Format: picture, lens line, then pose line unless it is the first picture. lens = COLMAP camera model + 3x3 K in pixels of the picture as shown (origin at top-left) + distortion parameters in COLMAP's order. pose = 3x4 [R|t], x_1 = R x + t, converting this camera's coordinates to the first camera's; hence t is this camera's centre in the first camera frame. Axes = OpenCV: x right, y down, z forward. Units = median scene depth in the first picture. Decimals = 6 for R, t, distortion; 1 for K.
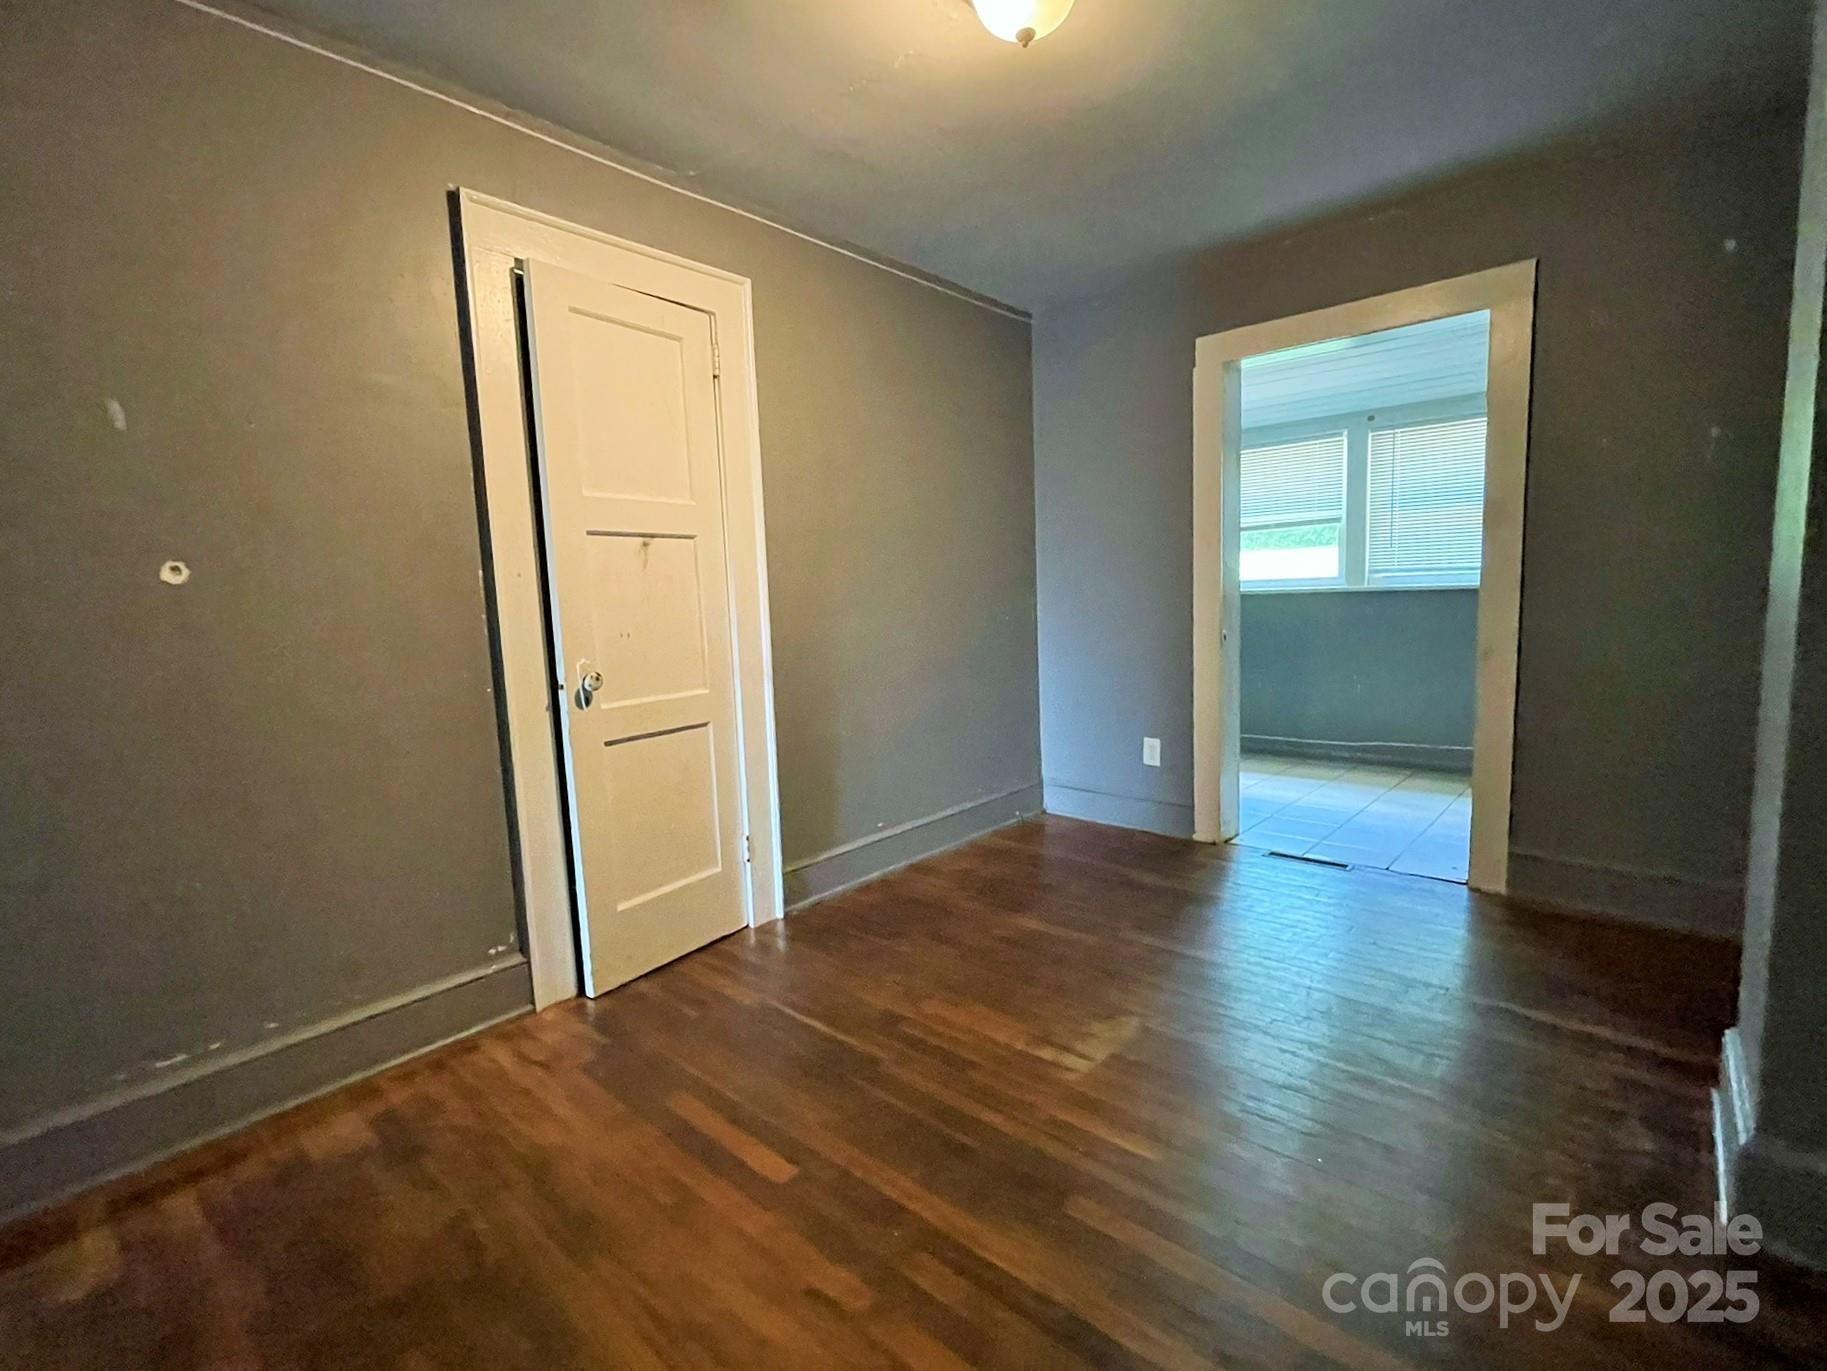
lens RADIAL K [[804.4, 0, 921.7], [0, 804.4, 685.2], [0, 0, 1]] dist [0.001171, -0.000070]
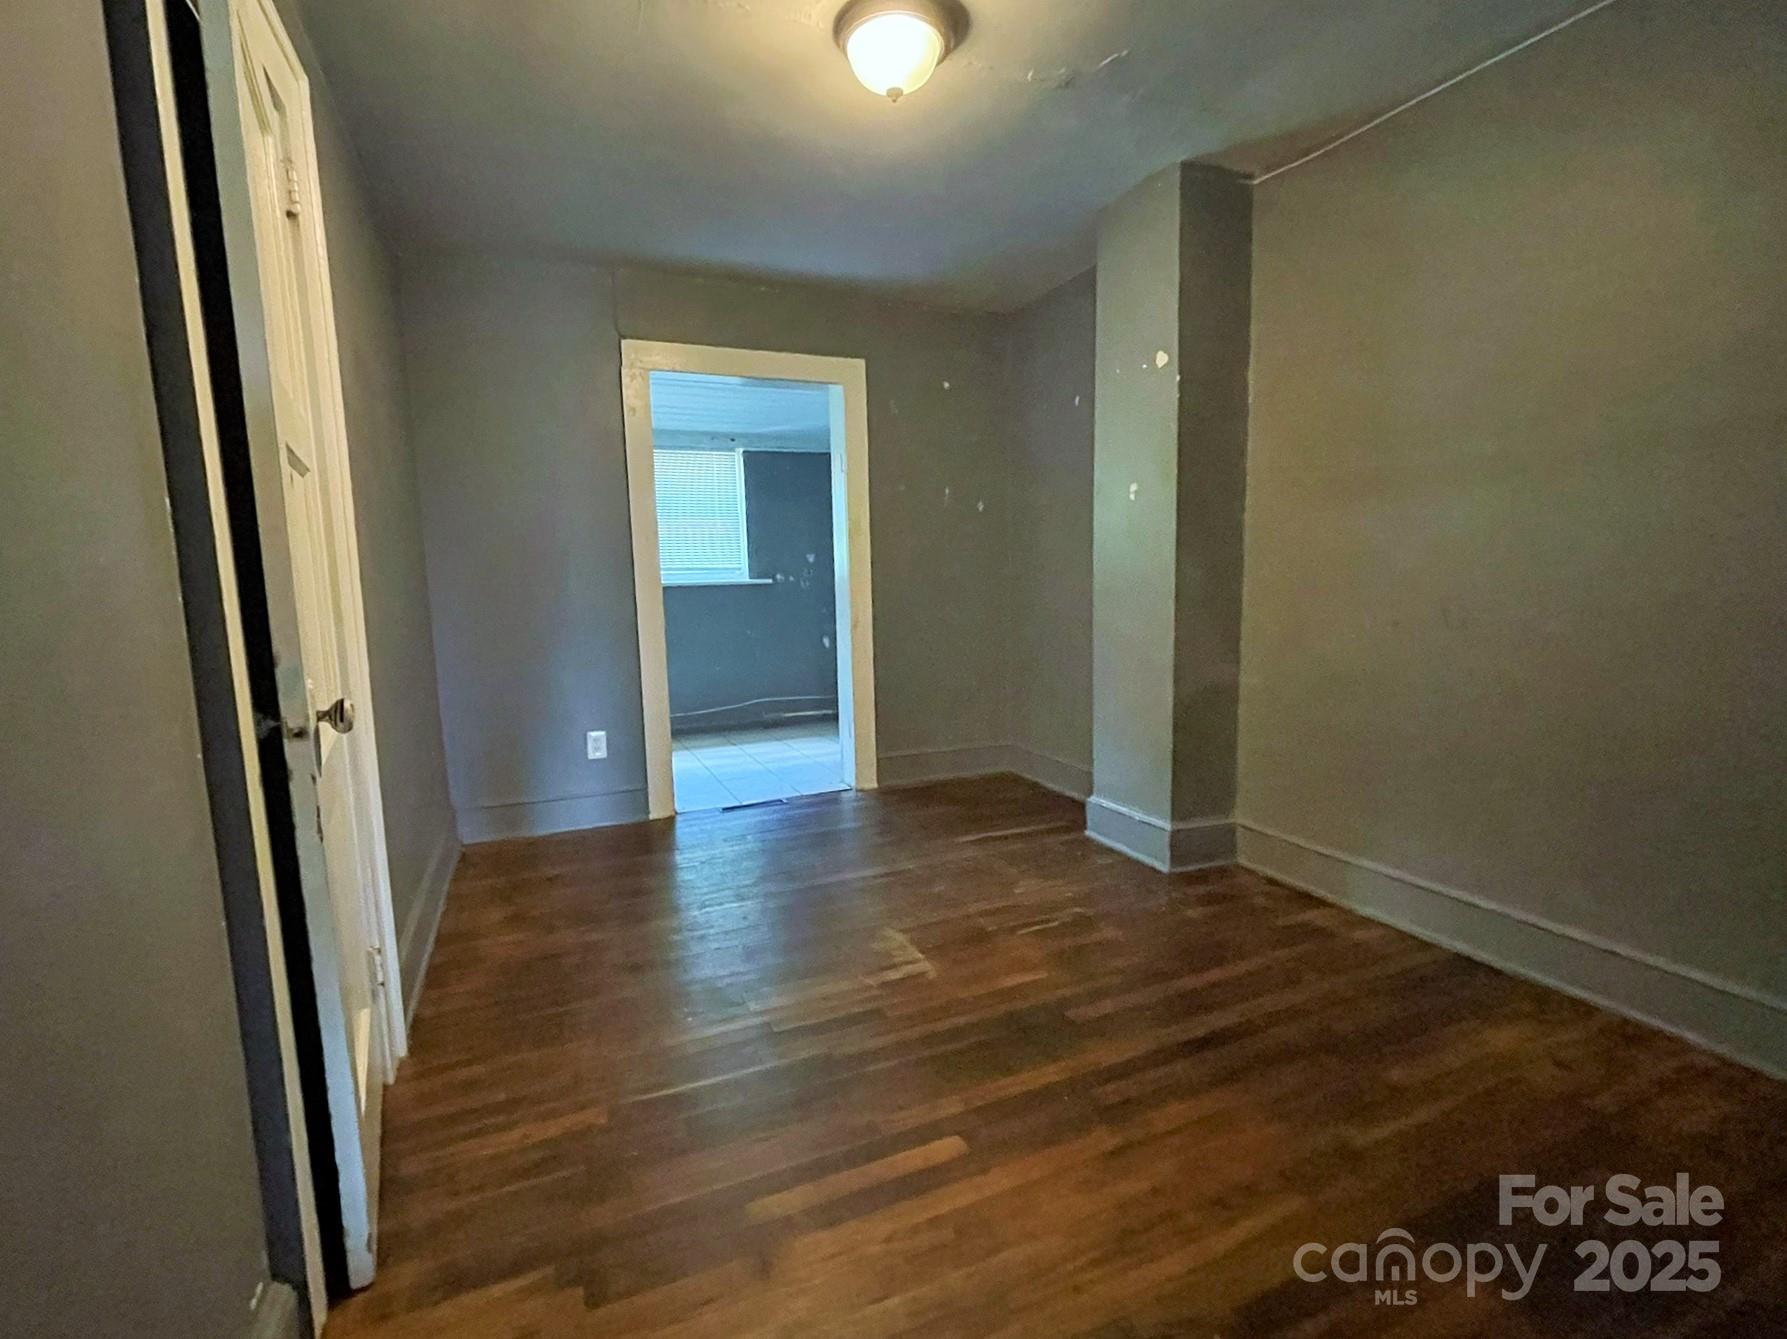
lens RADIAL K [[786.8, 0, 901.5], [0, 786.8, 669.2], [0, 0, 1]] dist [0.001171, -0.000070]
pose [[0.447041, -0.092806, 0.889686, -0.479515], [0.111669, 0.992613, 0.047432, -0.017084], [-0.887516, 0.078147, 0.454102, 0.267338]]
